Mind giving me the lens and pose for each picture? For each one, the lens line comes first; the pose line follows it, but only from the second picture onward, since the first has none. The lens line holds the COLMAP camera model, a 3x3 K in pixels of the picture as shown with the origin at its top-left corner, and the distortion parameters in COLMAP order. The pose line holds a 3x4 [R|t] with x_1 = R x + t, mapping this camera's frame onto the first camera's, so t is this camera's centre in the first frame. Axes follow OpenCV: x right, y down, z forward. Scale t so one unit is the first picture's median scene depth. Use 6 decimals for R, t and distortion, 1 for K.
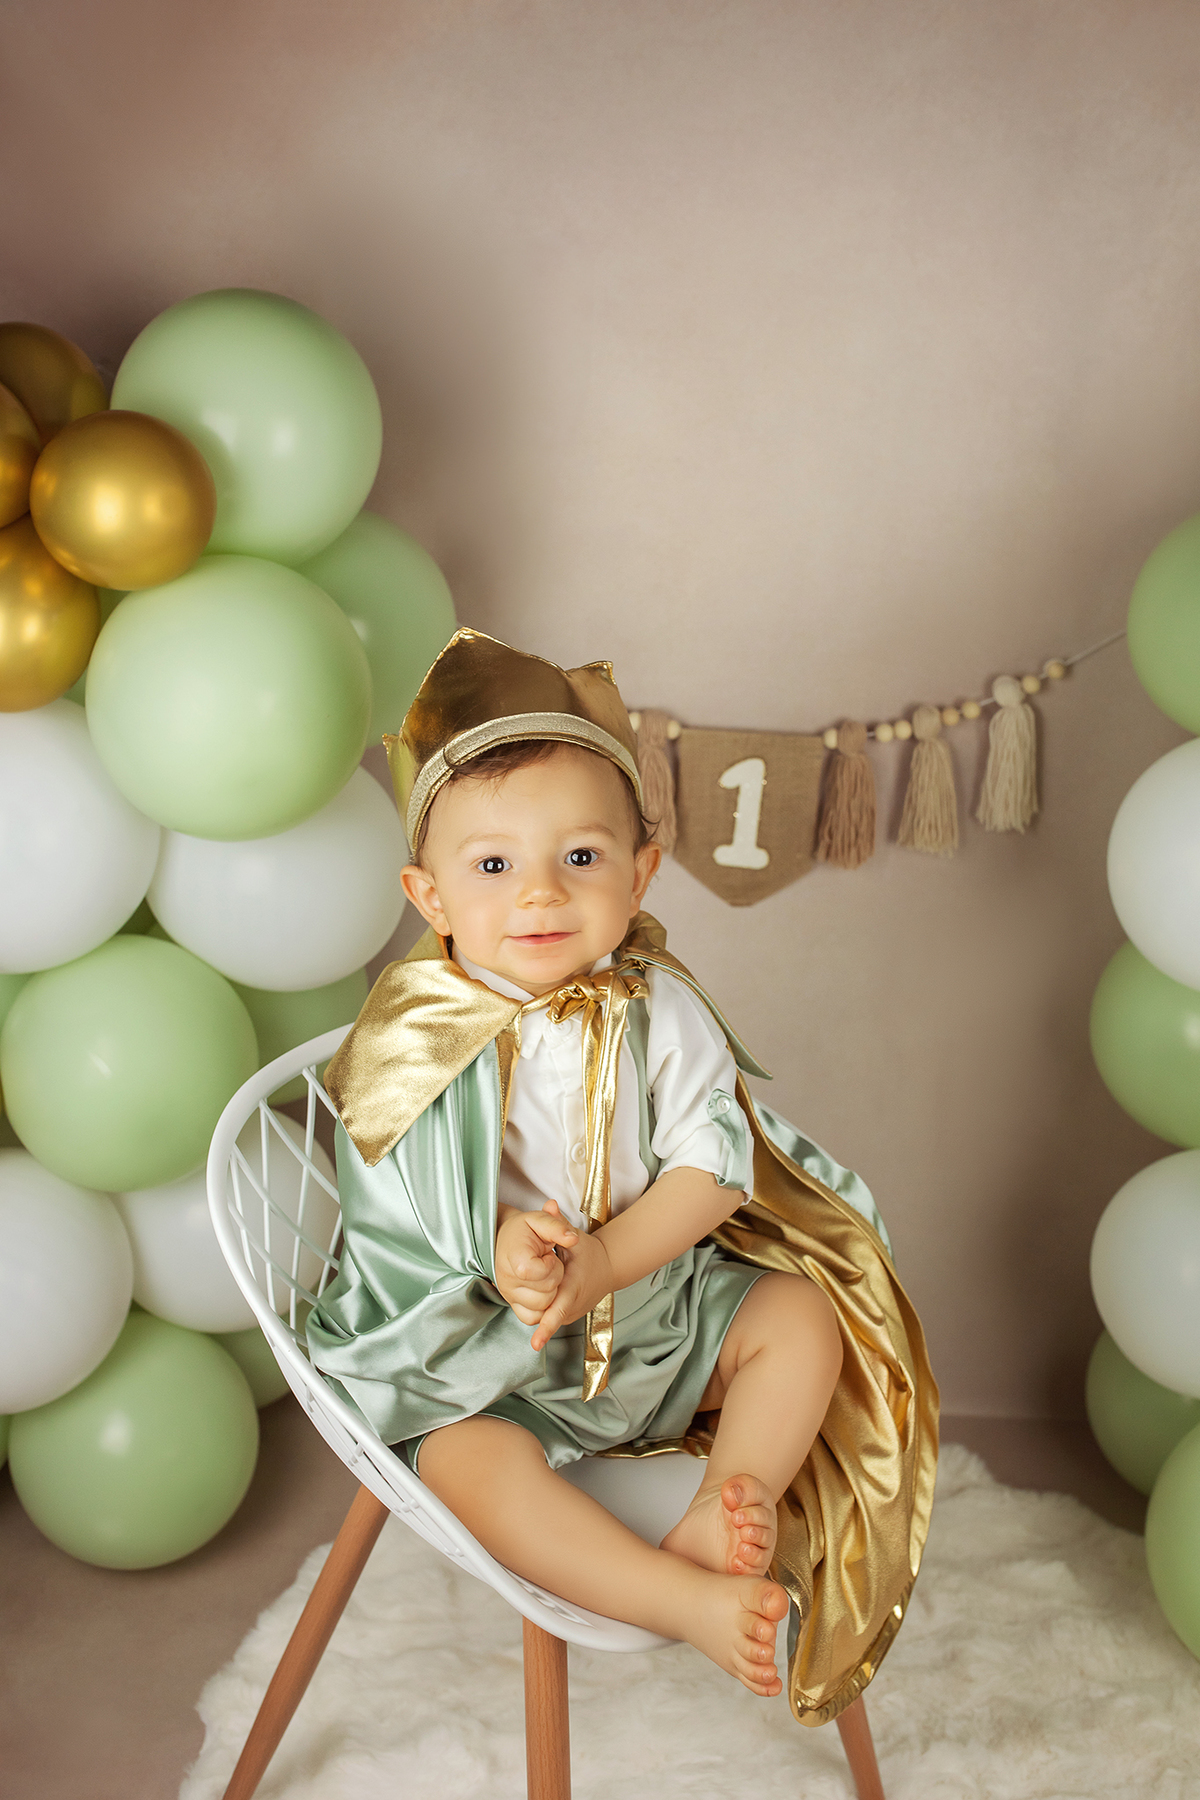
lens RADIAL K [[1778.3, 0, 603.7], [0, 1778.3, 903.6], [0, 0, 1]] dist [-0.013158, 0.000000]
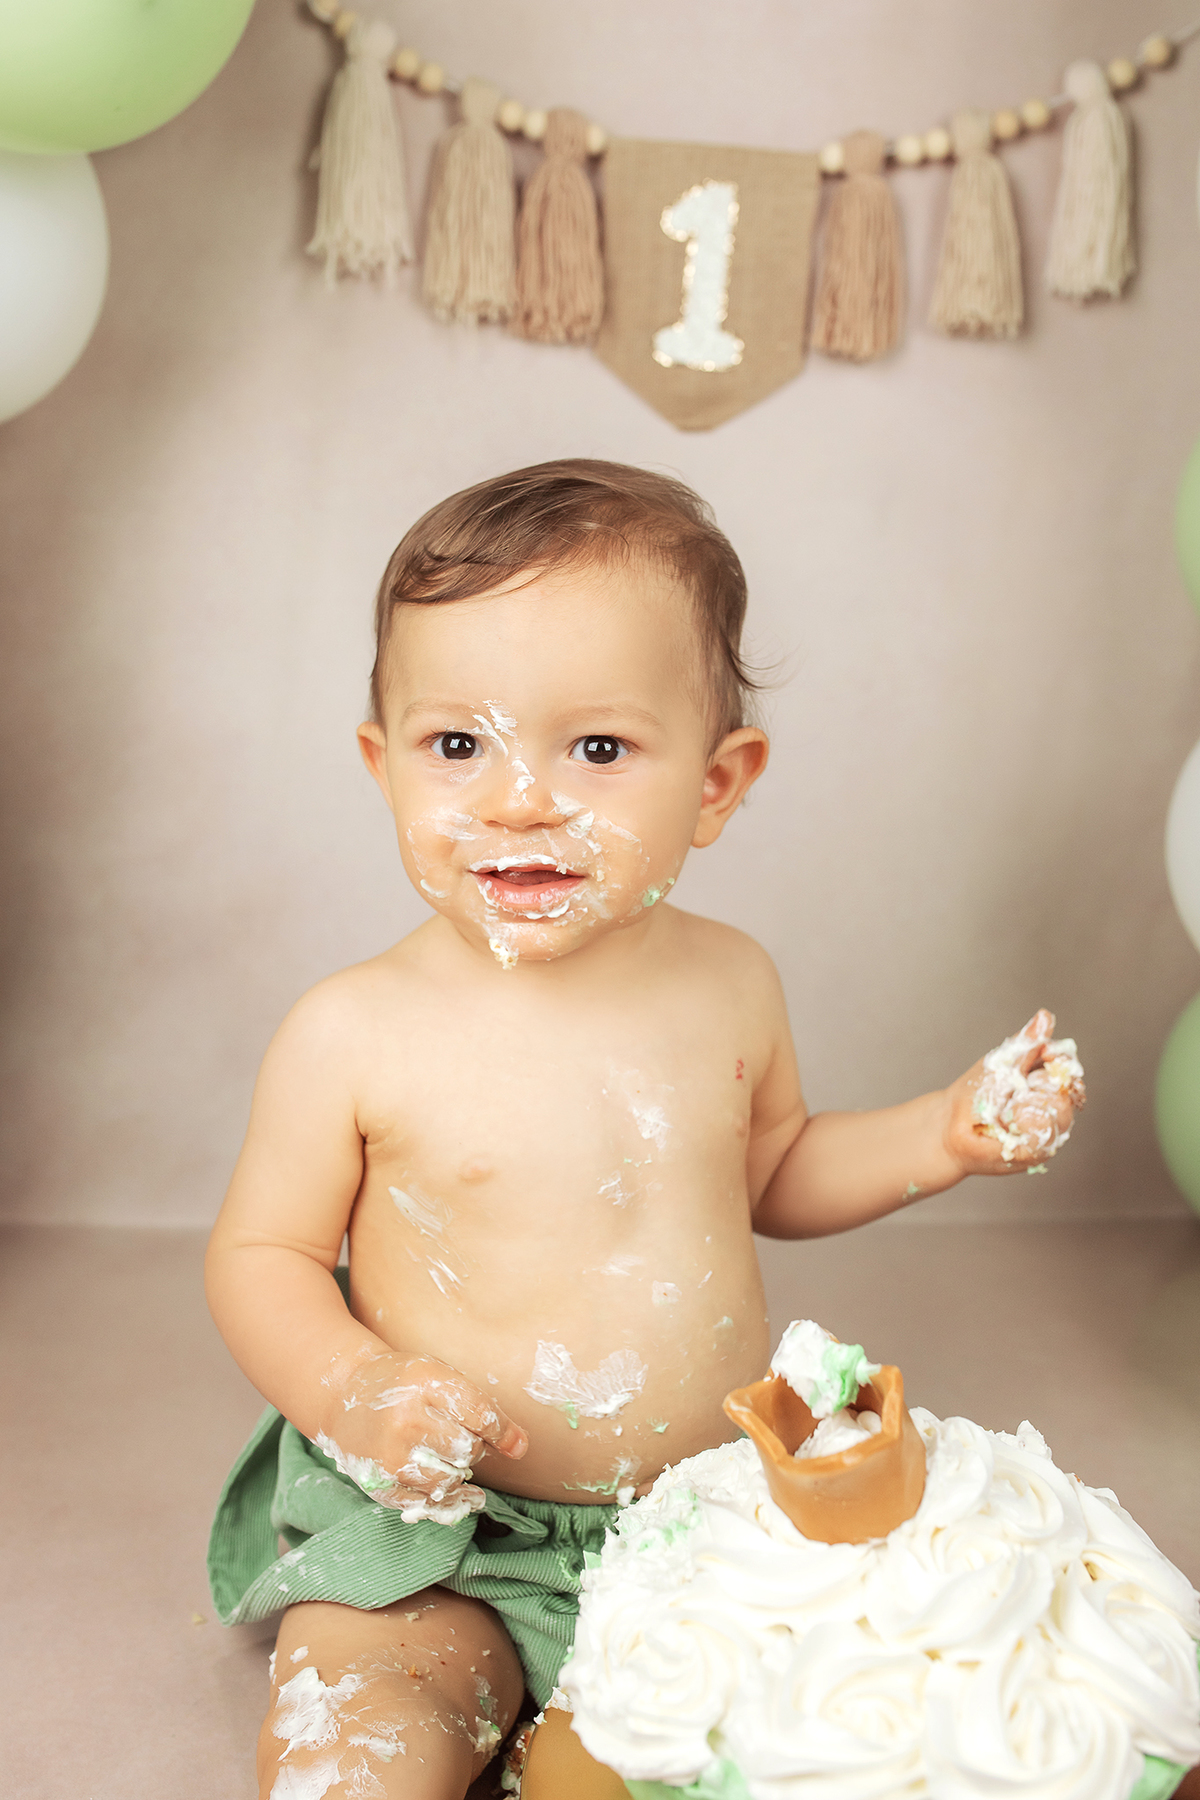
lens RADIAL K [[1778.3, 0, 623.5], [0, 1778.3, 896.8], [0, 0, 1]] dist [-0.013158, 0.000000]
pose [[0.993952, -0.014938, 0.108792, -0.026467], [0.024897, 0.995561, -0.090762, 0.243369], [-0.106953, 0.092922, 0.989912, 0.373543]]
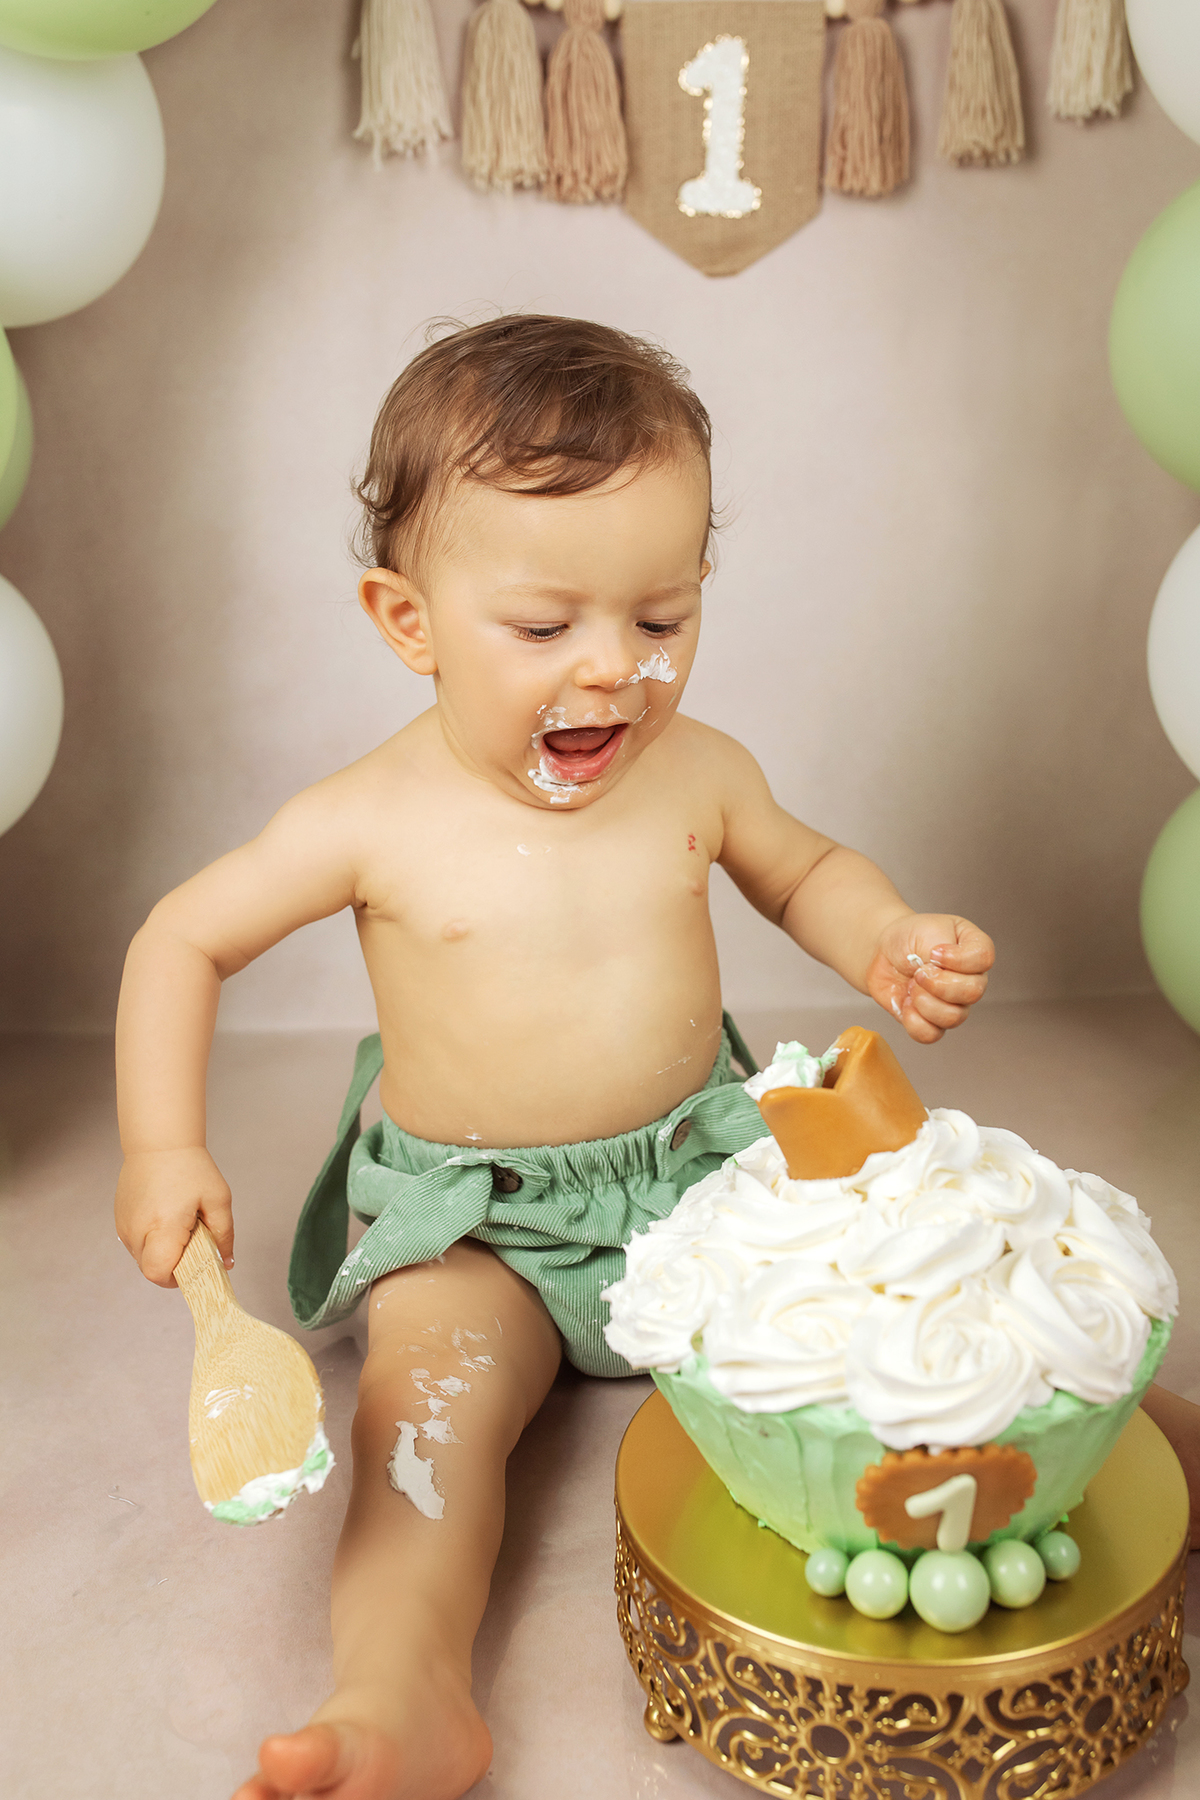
lens RADIAL K [[1778.3, 0, 601.1], [0, 1778.3, 876.4], [0, 0, 1]] dist [-0.013158, 0.000000]
pose [[0.997550, -0.068063, 0.016199, -0.000361], [0.068551, 0.997142, -0.031753, 0.271539], [-0.013991, 0.032786, 0.999364, 0.304788]]
